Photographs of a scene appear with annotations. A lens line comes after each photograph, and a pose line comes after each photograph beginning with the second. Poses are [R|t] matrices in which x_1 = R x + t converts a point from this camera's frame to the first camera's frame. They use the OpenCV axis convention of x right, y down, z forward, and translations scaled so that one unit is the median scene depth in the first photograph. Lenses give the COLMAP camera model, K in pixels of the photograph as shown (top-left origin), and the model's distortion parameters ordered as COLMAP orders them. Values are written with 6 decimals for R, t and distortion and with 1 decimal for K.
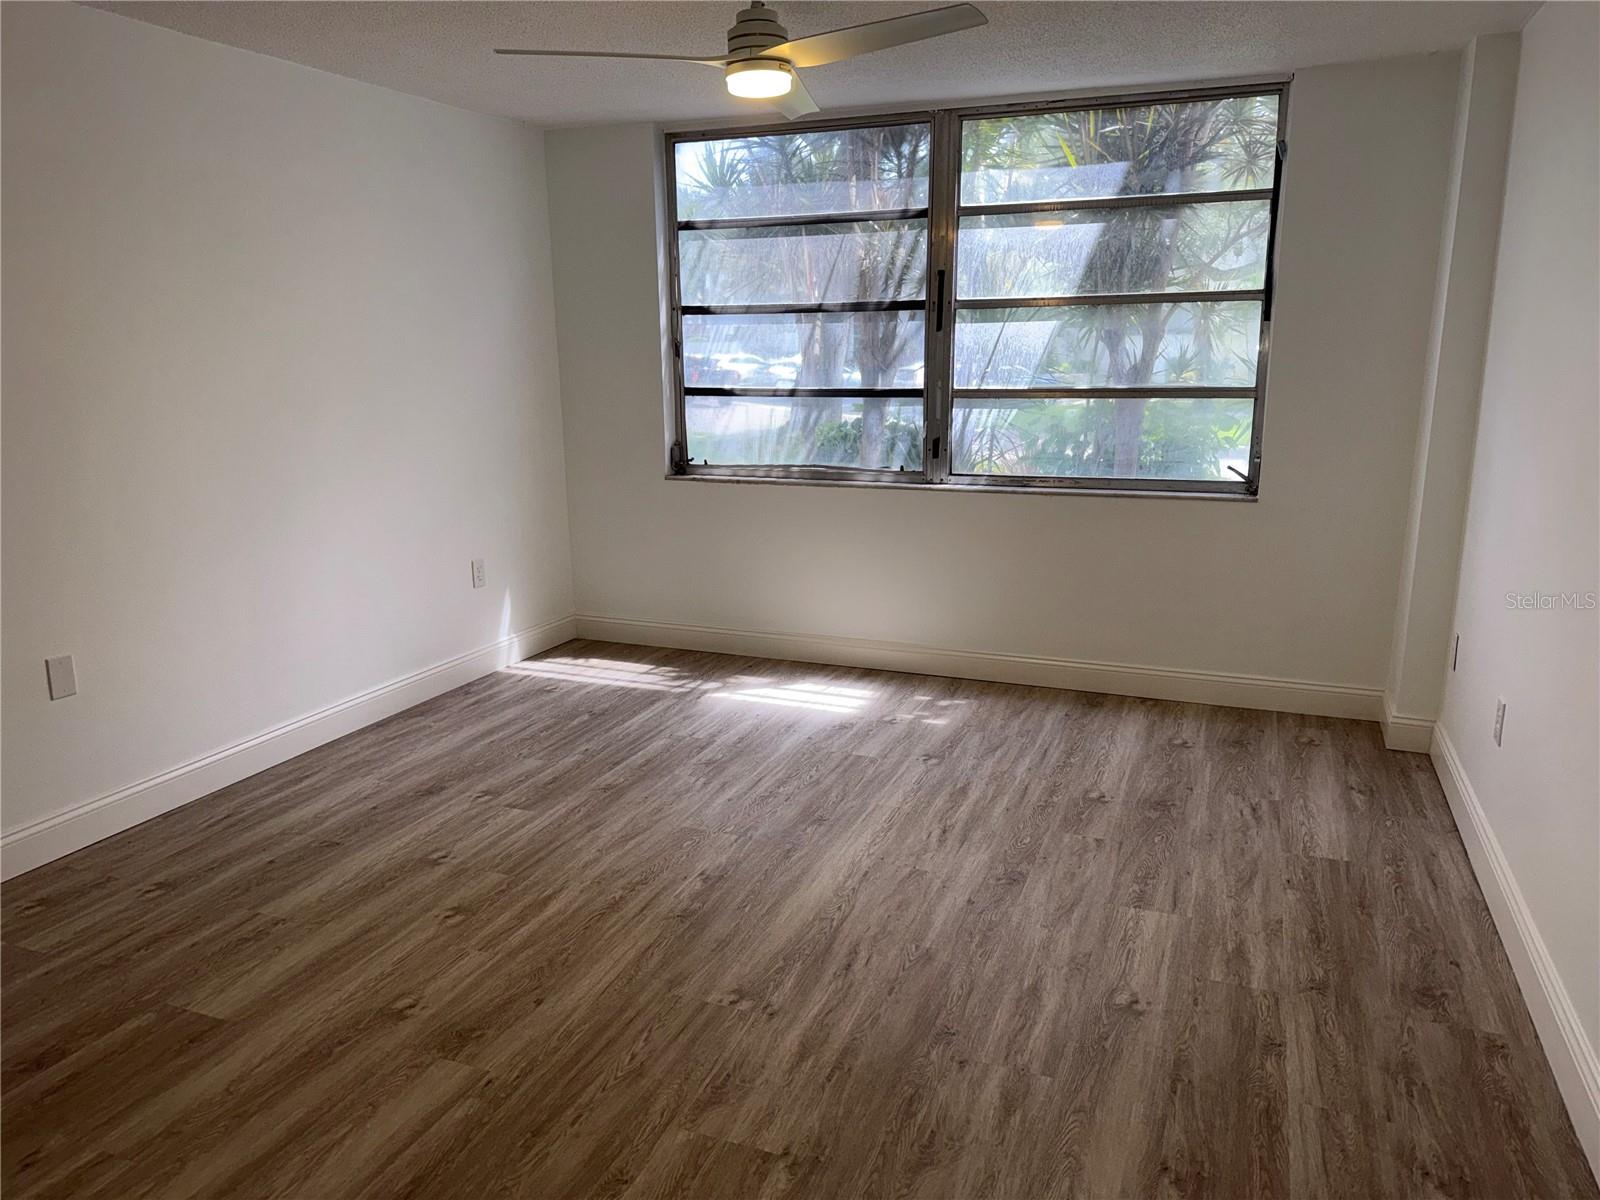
lens RADIAL K [[1108.0, 0, 798.7], [0, 1108.0, 636.4], [0, 0, 1]] dist [0.022656, -0.002652]
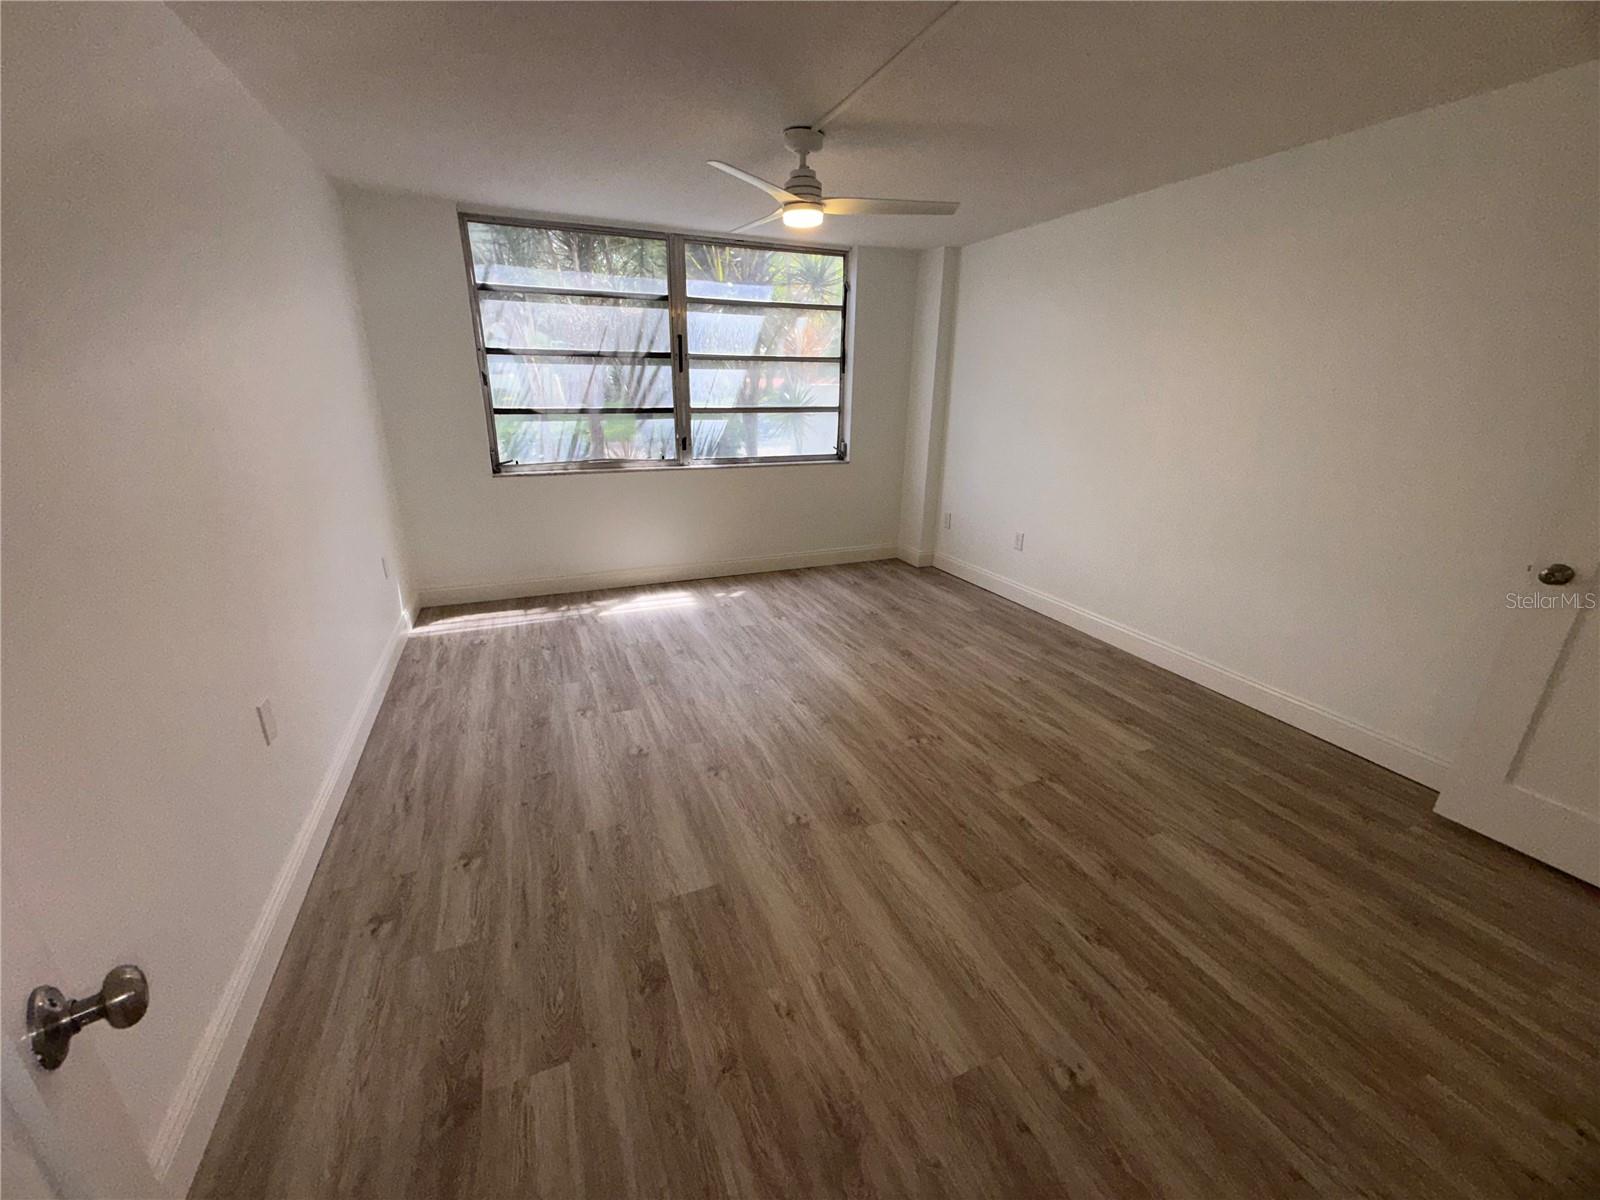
lens RADIAL K [[642.0, 0, 800.0], [0, 642.0, 600.0], [0, 0, 1]] dist [0.000997, 0.000193]
pose [[0.705633, -0.209984, 0.676748, -0.507793], [0.161719, 0.977599, 0.134711, -0.046939], [-0.689875, 0.014387, 0.723785, 0.203499]]
